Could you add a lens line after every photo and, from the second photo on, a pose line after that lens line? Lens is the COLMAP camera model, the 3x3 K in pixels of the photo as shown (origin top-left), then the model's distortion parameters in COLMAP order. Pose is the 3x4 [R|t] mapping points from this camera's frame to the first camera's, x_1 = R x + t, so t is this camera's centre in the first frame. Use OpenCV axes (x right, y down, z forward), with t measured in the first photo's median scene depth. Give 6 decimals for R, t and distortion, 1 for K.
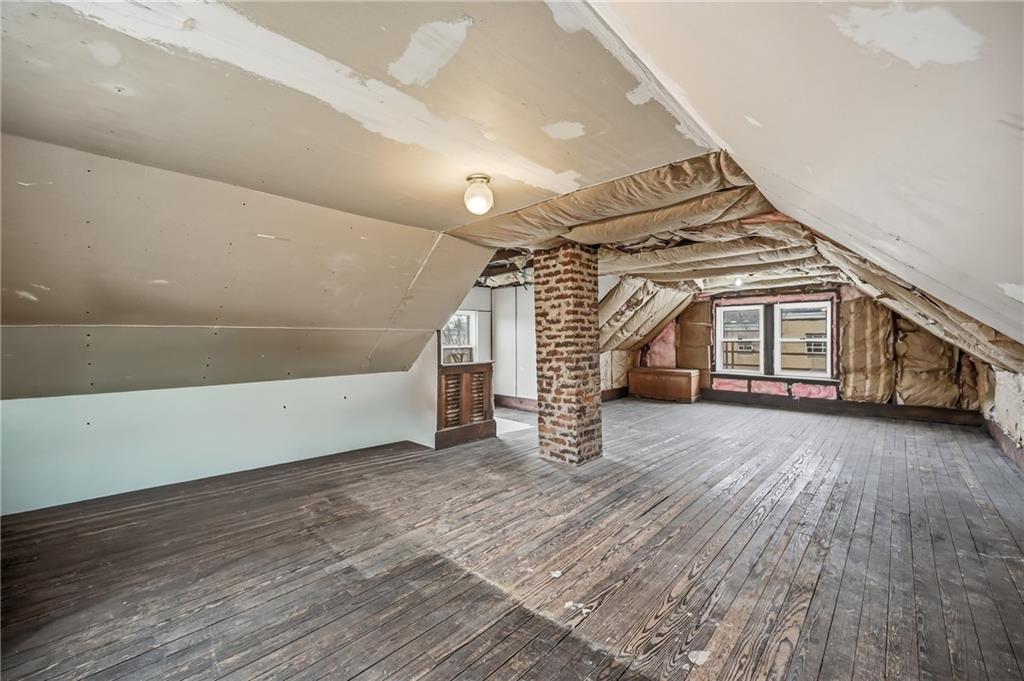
lens RADIAL K [[413.6, 0, 509.2], [0, 413.6, 330.6], [0, 0, 1]] dist [-0.003786, 0.000069]
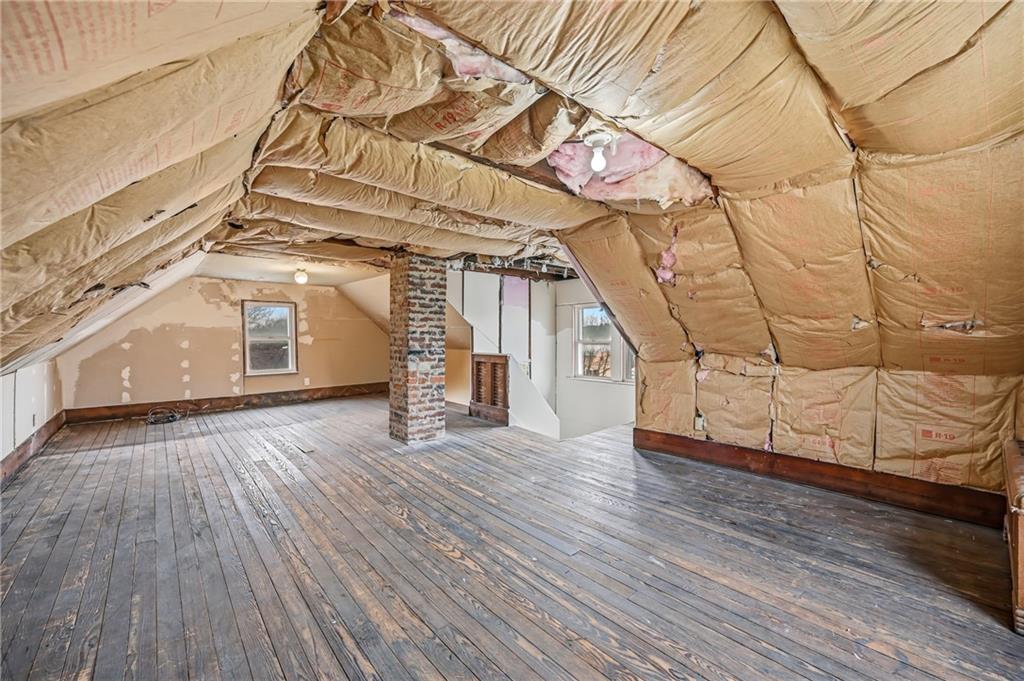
lens RADIAL K [[413.9, 0, 513.6], [0, 413.9, 338.4], [0, 0, 1]] dist [-0.002503, -0.000251]
pose [[-0.099998, 0.025589, -0.994659, 1.590882], [0.010468, 0.999641, 0.024664, 0.007102], [0.994933, -0.007946, -0.100230, 1.753015]]
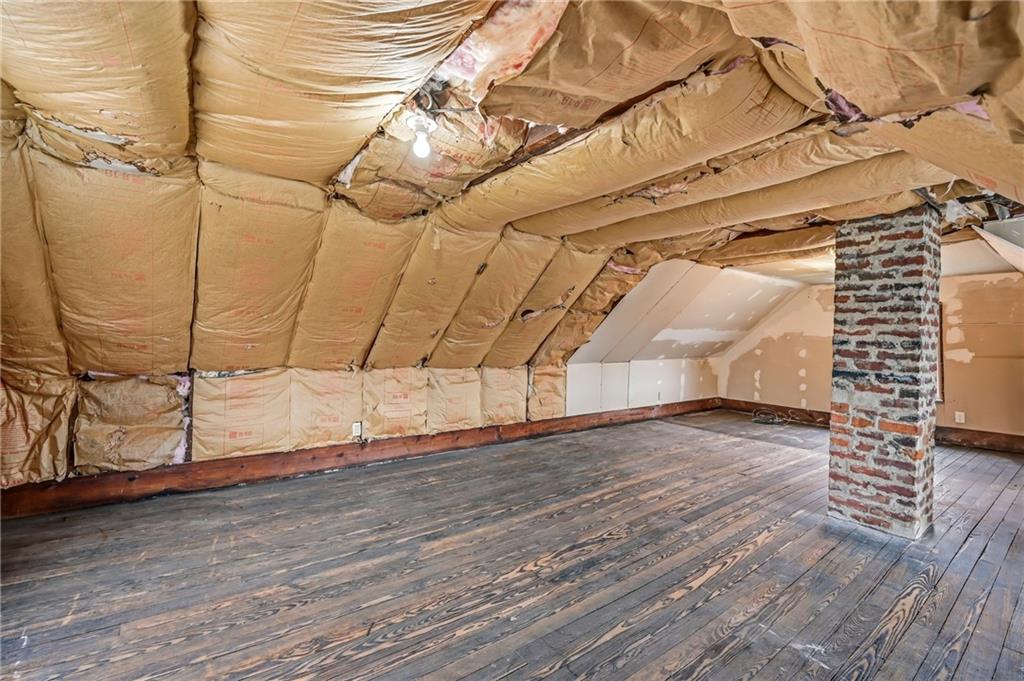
lens RADIAL K [[438.2, 0, 510.8], [0, 438.2, 316.2], [0, 0, 1]] dist [0.000077, 0.000074]
pose [[-0.982365, -0.000657, 0.186975, 0.773630], [-0.011002, 0.998464, -0.054294, 0.020092], [-0.186652, -0.055394, -0.980863, 2.336712]]
